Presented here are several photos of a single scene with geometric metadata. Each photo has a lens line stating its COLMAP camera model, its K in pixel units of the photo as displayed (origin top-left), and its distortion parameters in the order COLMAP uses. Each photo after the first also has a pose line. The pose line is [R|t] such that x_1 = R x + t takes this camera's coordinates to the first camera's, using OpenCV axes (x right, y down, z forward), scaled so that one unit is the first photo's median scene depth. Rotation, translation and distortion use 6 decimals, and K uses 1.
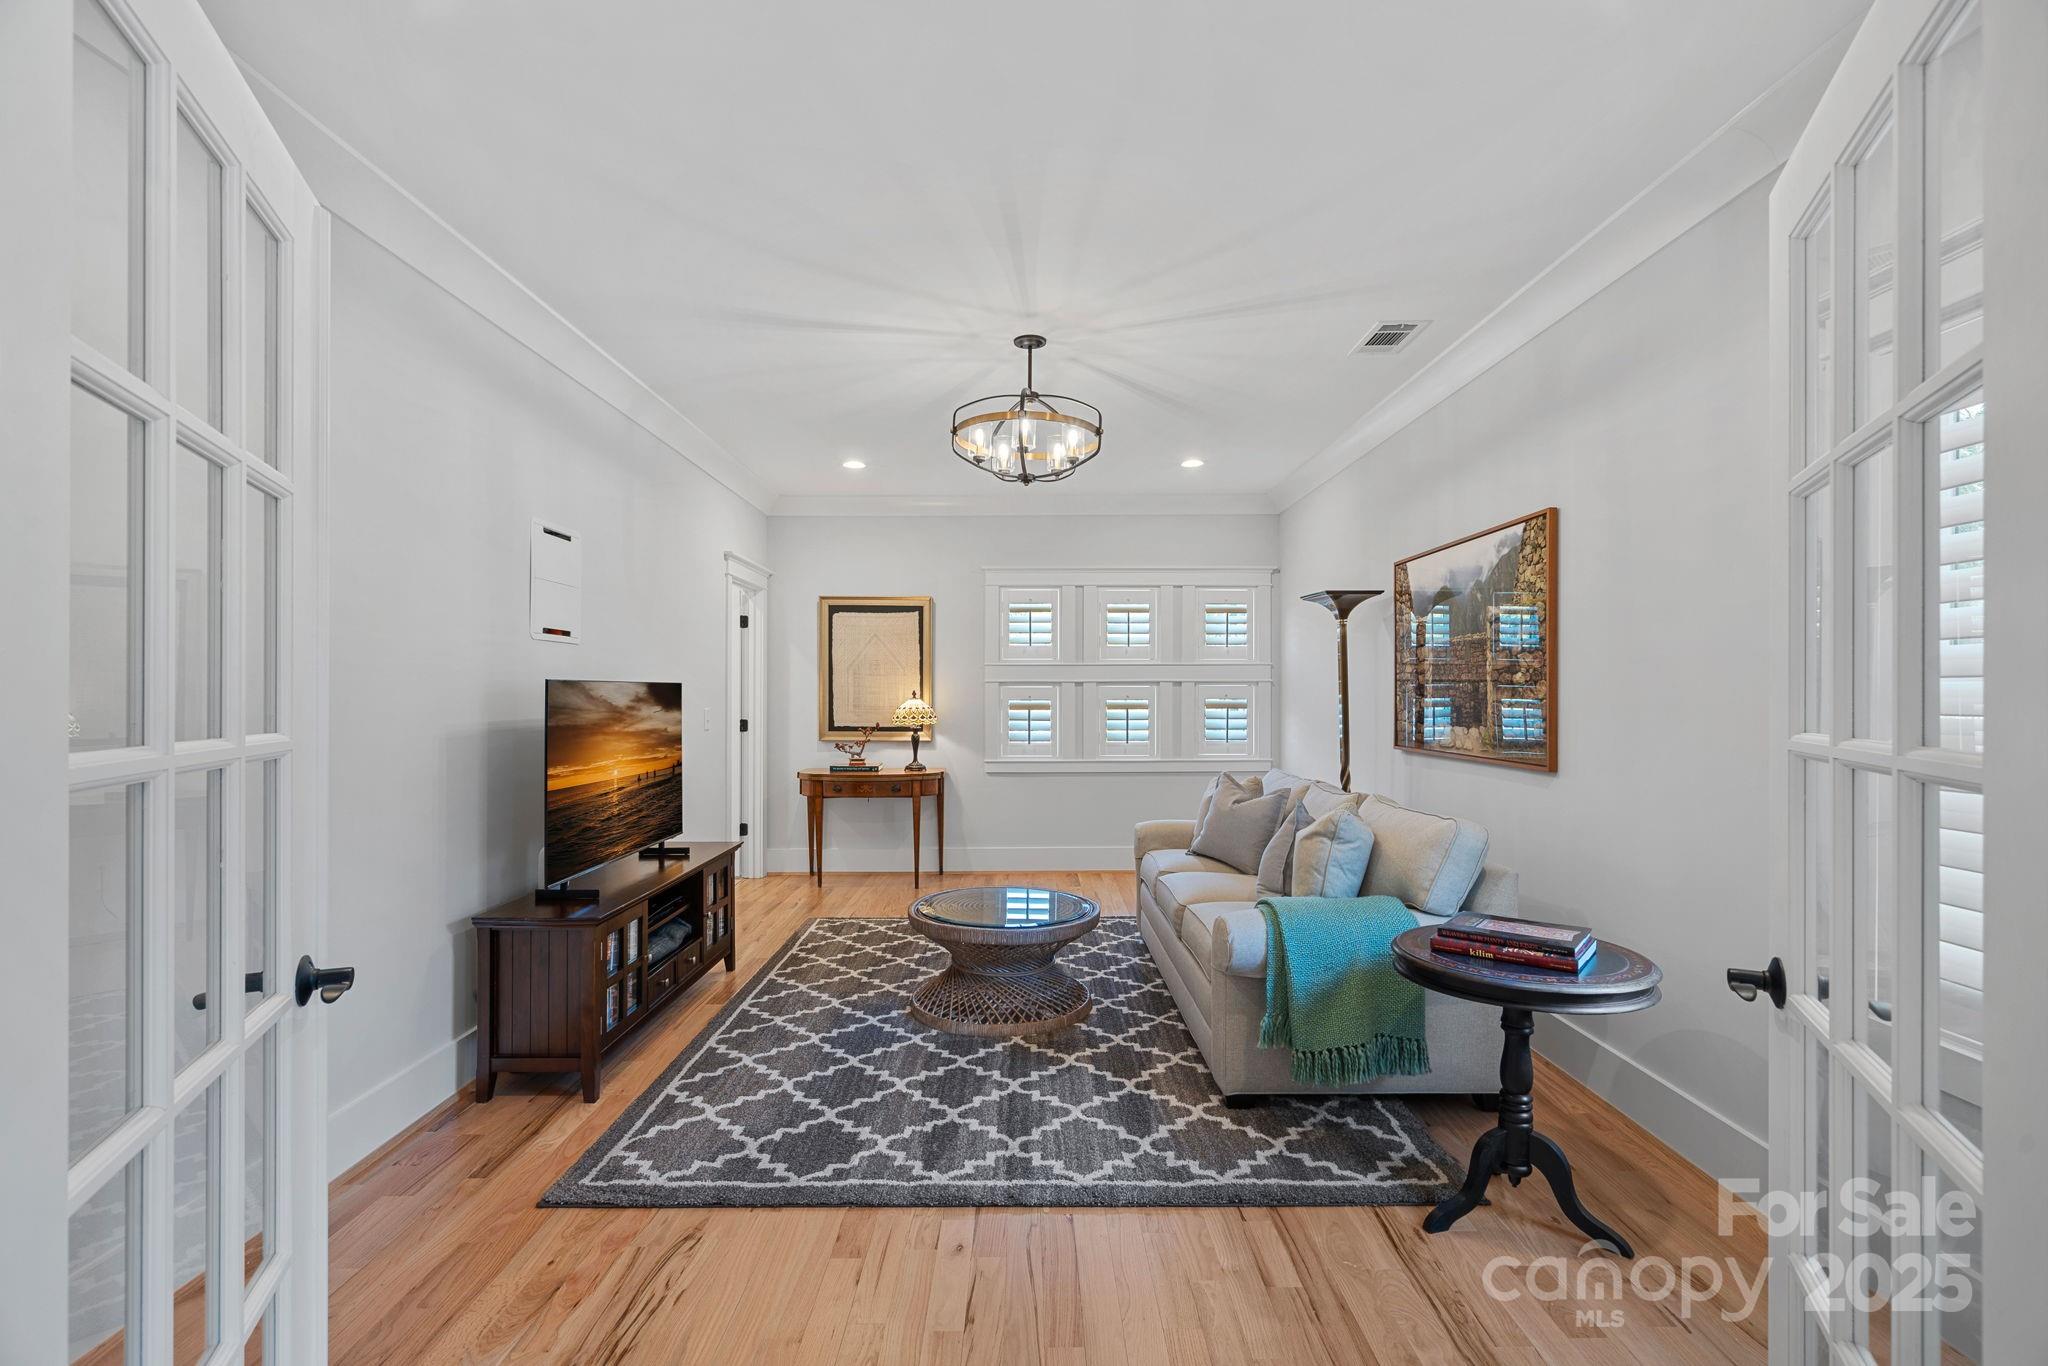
lens RADIAL K [[945.1, 0, 1004.6], [0, 945.1, 689.2], [0, 0, 1]] dist [0.000063, -0.000310]
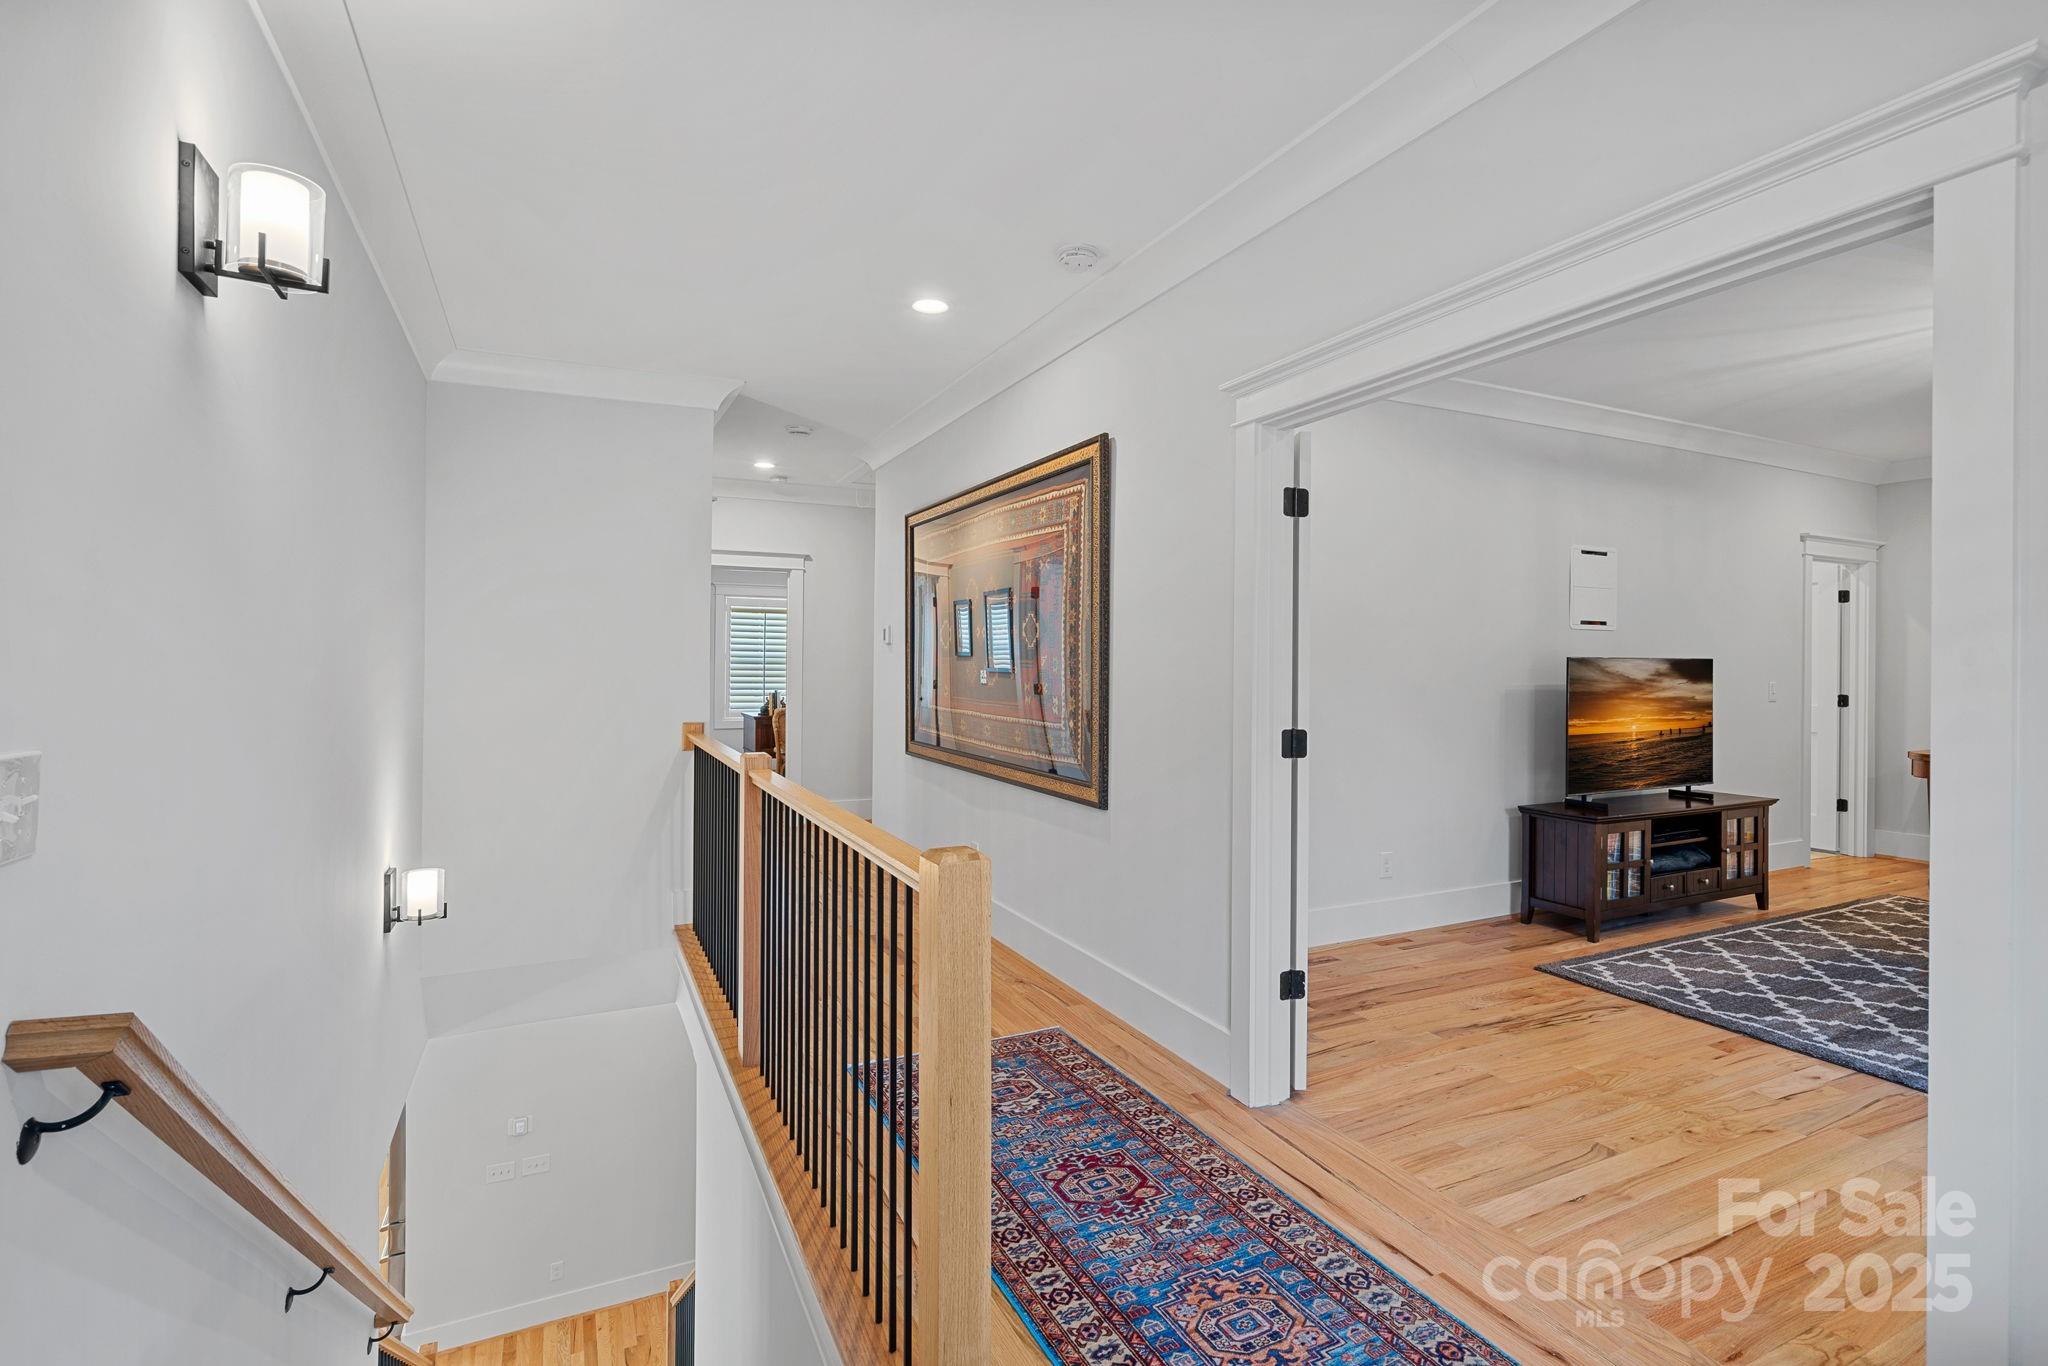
lens RADIAL K [[945.1, 0, 1012.0], [0, 945.1, 671.0], [0, 0, 1]] dist [0.000063, -0.000310]
pose [[0.441025, 0.008798, -0.897451, 0.481132], [0.000126, 0.999951, 0.009864, -0.005306], [0.897495, -0.004463, 0.441003, -0.465946]]
